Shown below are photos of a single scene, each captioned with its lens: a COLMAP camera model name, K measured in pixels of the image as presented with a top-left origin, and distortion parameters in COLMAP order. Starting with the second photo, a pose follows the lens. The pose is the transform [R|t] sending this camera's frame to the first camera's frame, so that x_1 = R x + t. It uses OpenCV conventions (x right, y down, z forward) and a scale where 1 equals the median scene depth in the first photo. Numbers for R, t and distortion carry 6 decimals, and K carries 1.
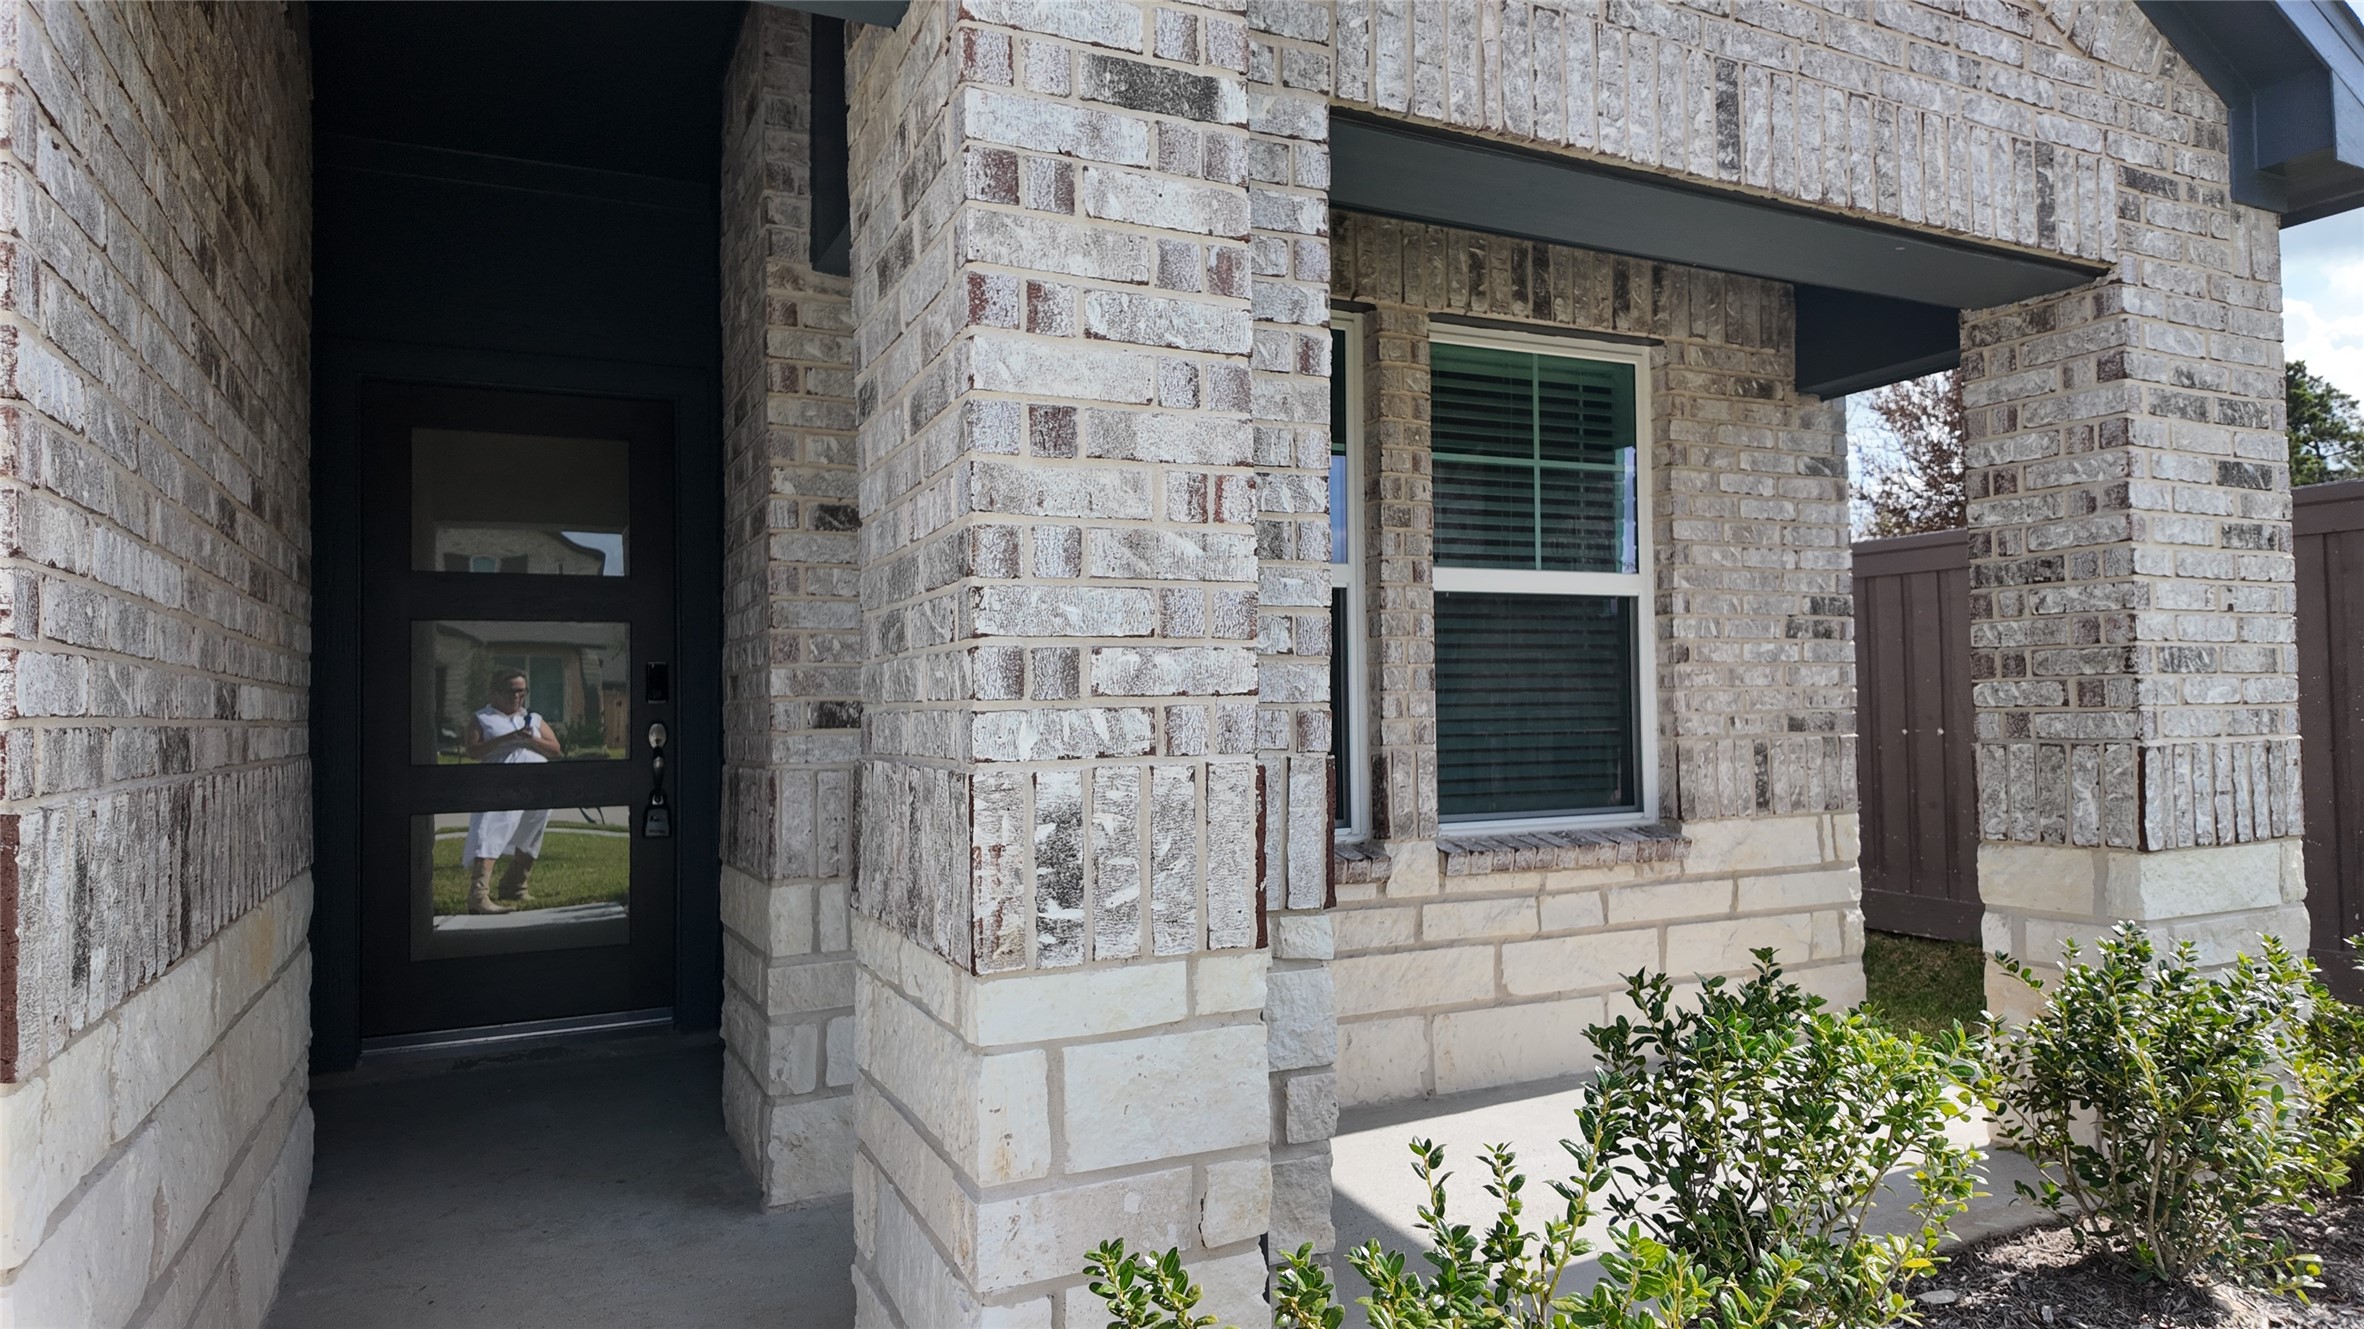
lens RADIAL K [[1396.5, 0, 1194.0], [0, 1396.5, 652.8], [0, 0, 1]] dist [0.066381, -0.001448]
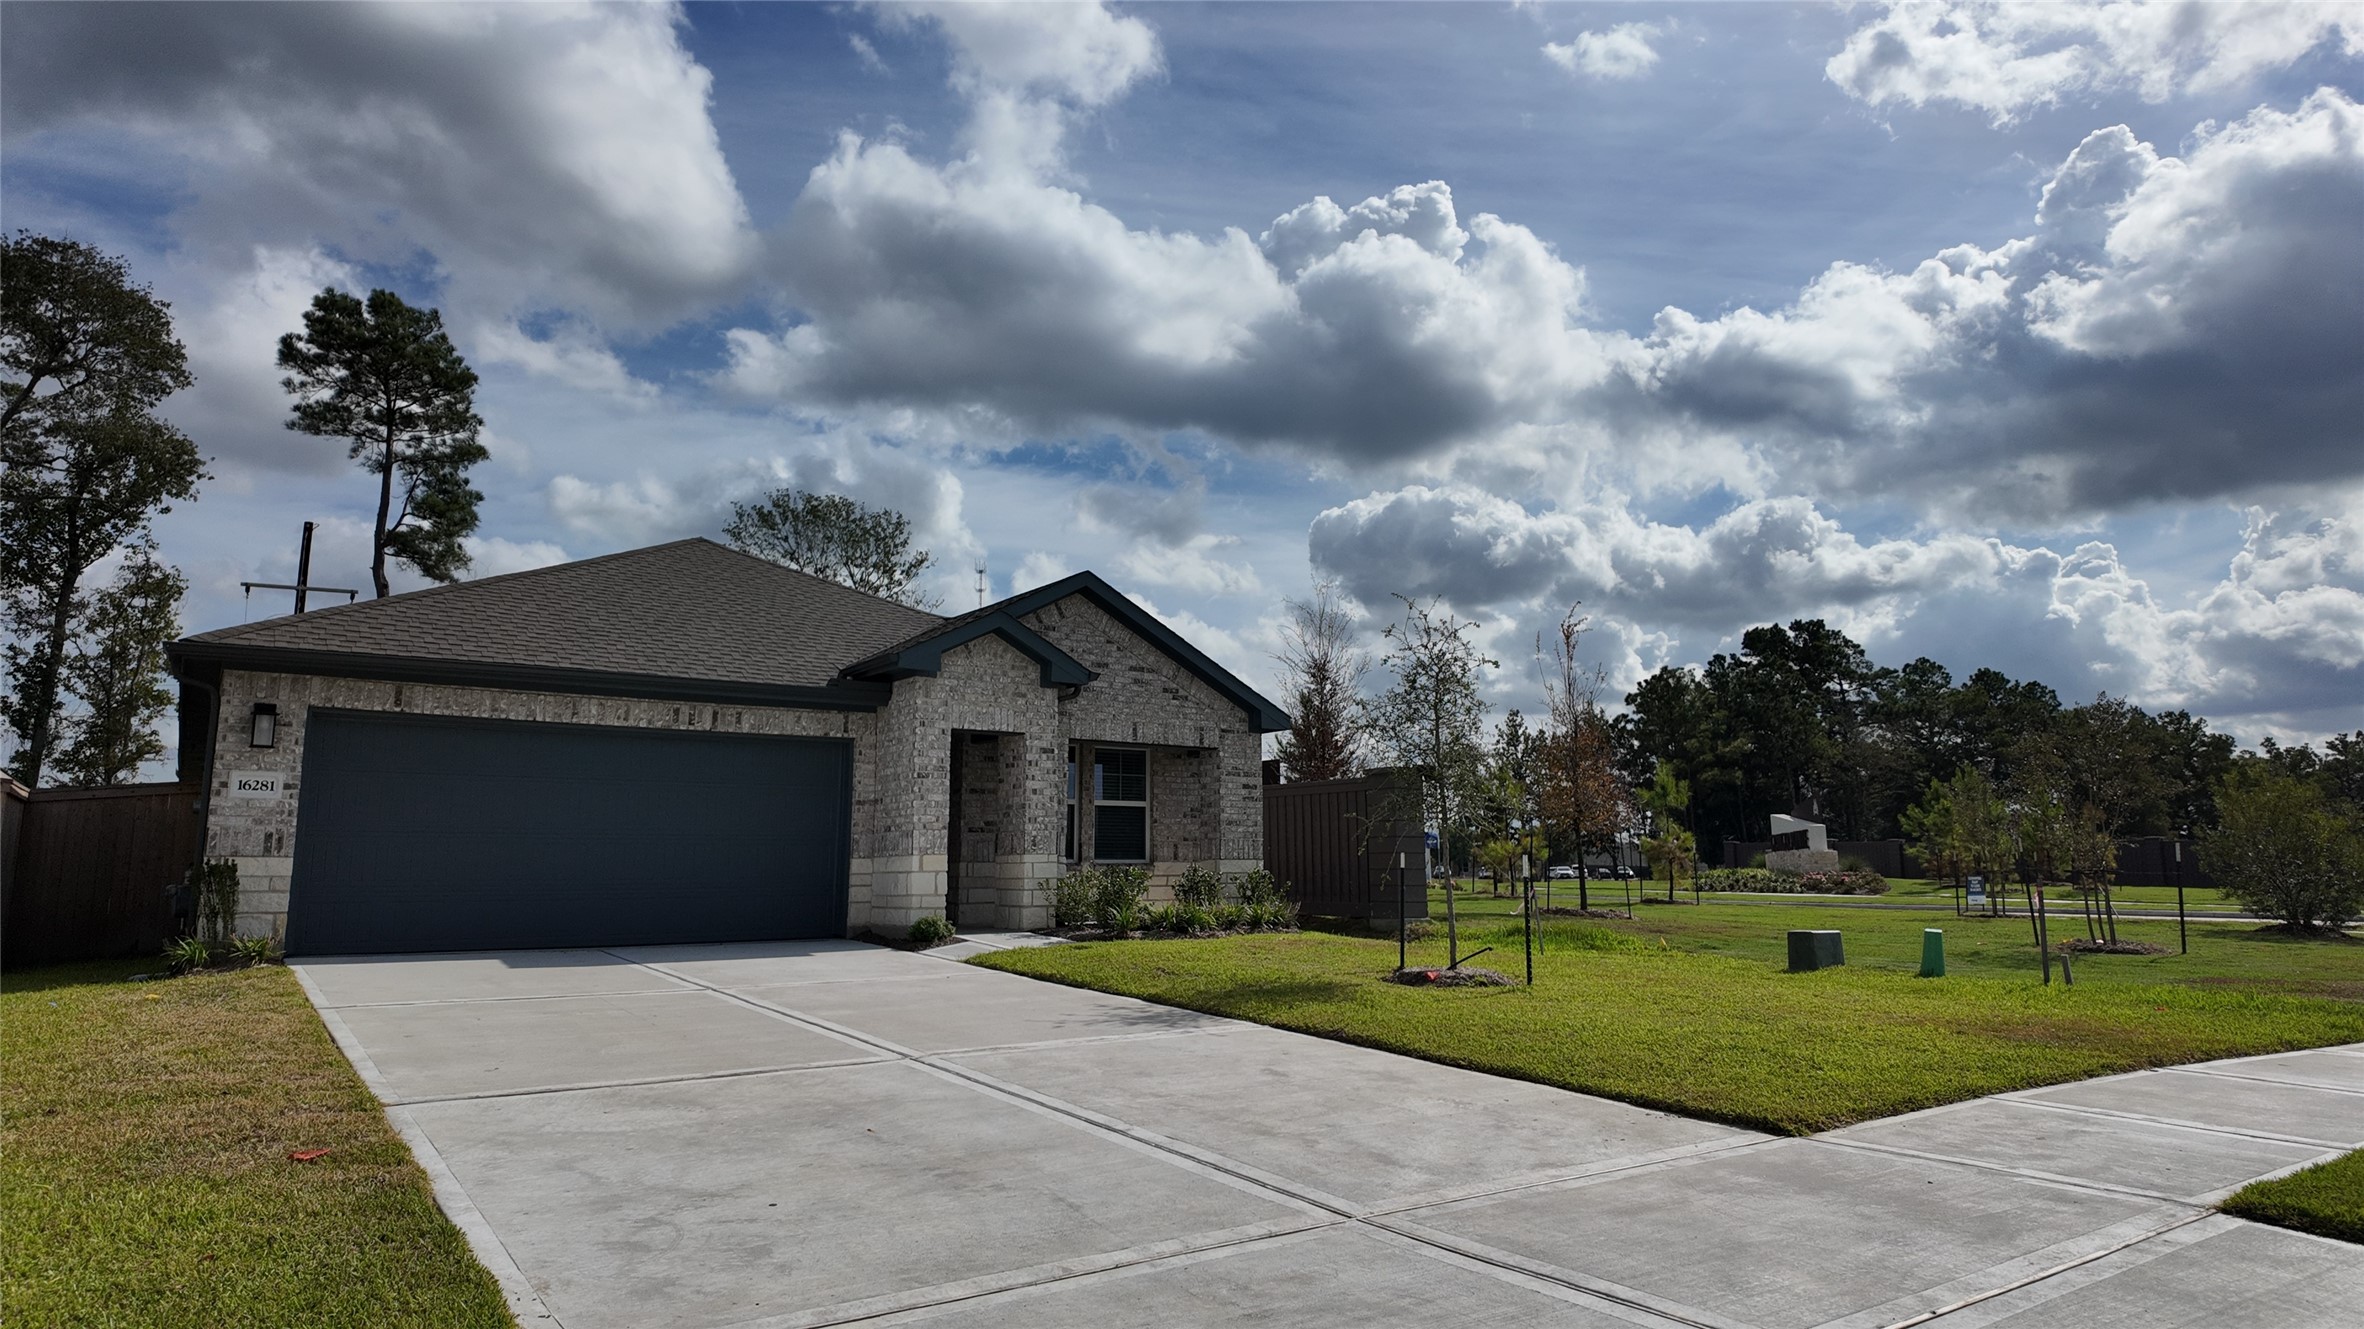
lens RADIAL K [[1396.5, 0, 1194.0], [0, 1396.5, 652.8], [0, 0, 1]] dist [0.066381, -0.001448]
pose [[0.986664, 0.034304, 0.159113, -0.310034], [-0.014134, 0.991903, -0.126206, 0.038931], [-0.162154, 0.122274, 0.979160, -4.494196]]
